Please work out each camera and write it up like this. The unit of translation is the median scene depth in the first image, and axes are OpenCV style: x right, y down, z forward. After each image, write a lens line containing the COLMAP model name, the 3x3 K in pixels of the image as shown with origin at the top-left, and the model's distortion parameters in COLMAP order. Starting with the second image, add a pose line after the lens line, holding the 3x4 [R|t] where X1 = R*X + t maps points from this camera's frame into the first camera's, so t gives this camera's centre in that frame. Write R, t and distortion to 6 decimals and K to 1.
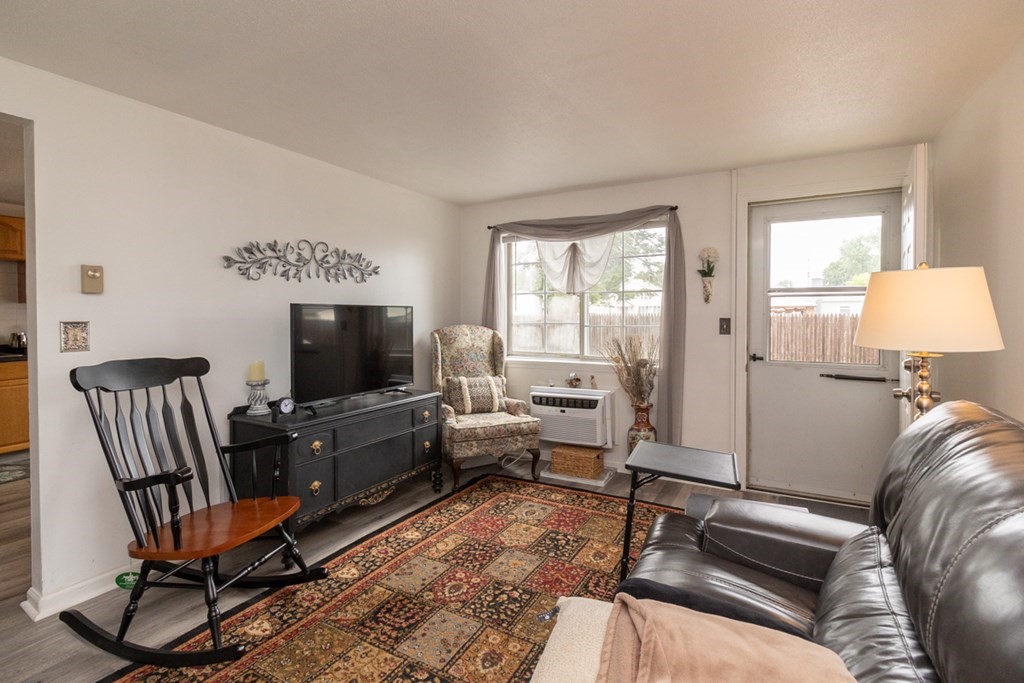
lens RADIAL K [[474.1, 0, 513.7], [0, 474.1, 321.3], [0, 0, 1]] dist [-0.000661, -0.000048]
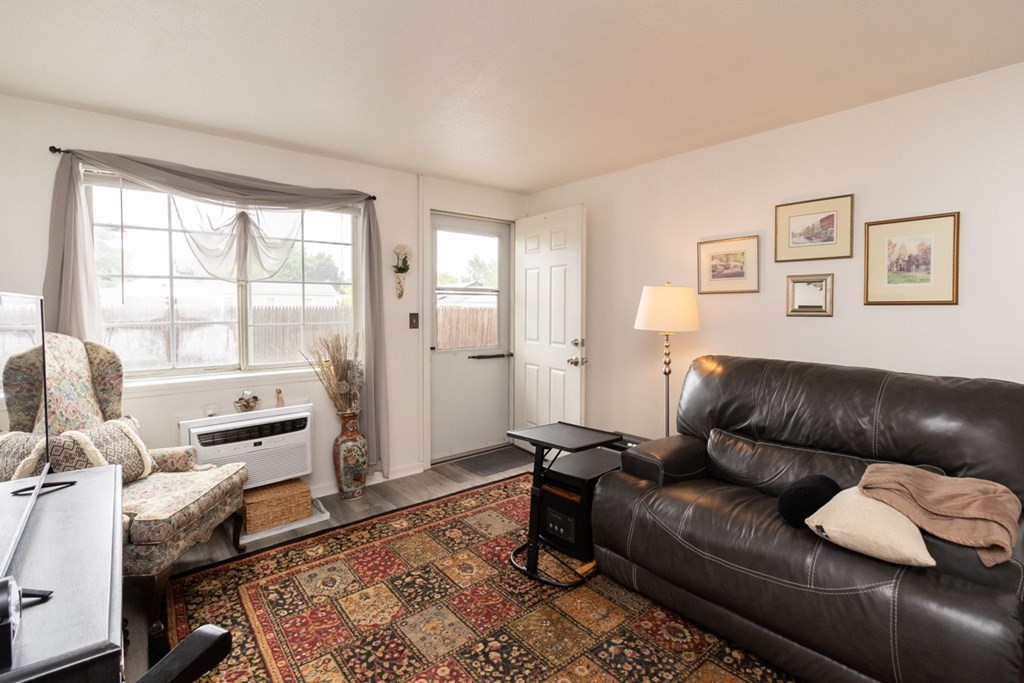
lens RADIAL K [[477.3, 0, 511.8], [0, 477.3, 318.2], [0, 0, 1]] dist [-0.003731, -0.000764]
pose [[0.364753, -0.021980, 0.930845, -0.504211], [0.011182, 0.999753, 0.019225, -0.014385], [-0.931037, 0.003397, 0.364908, 0.435986]]
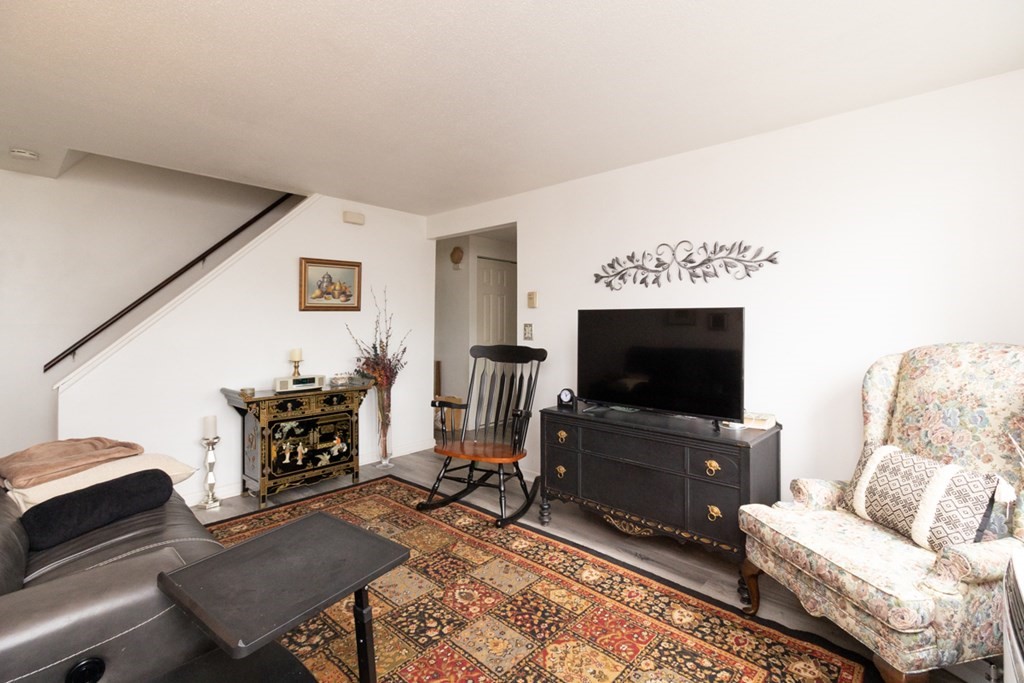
lens RADIAL K [[471.7, 0, 521.2], [0, 471.7, 319.9], [0, 0, 1]] dist [0.000282, 0.000047]
pose [[-0.217821, -0.004227, -0.975980, 0.548516], [-0.017943, 0.999839, -0.000326, -0.008088], [0.975824, 0.017441, -0.217861, 0.888403]]
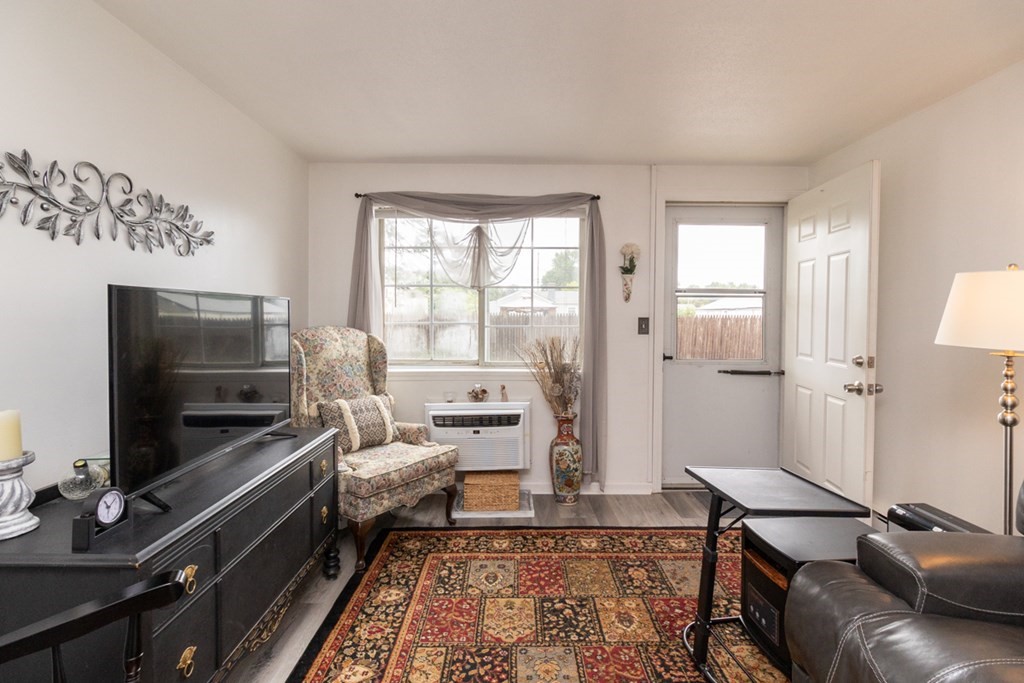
lens RADIAL K [[471.3, 0, 513.7], [0, 471.3, 320.7], [0, 0, 1]] dist [-0.001283, -0.000787]
pose [[0.867775, -0.001242, 0.496955, -0.283160], [0.000319, 0.999998, 0.001942, -0.002371], [-0.496956, -0.001527, 0.867774, 0.317374]]
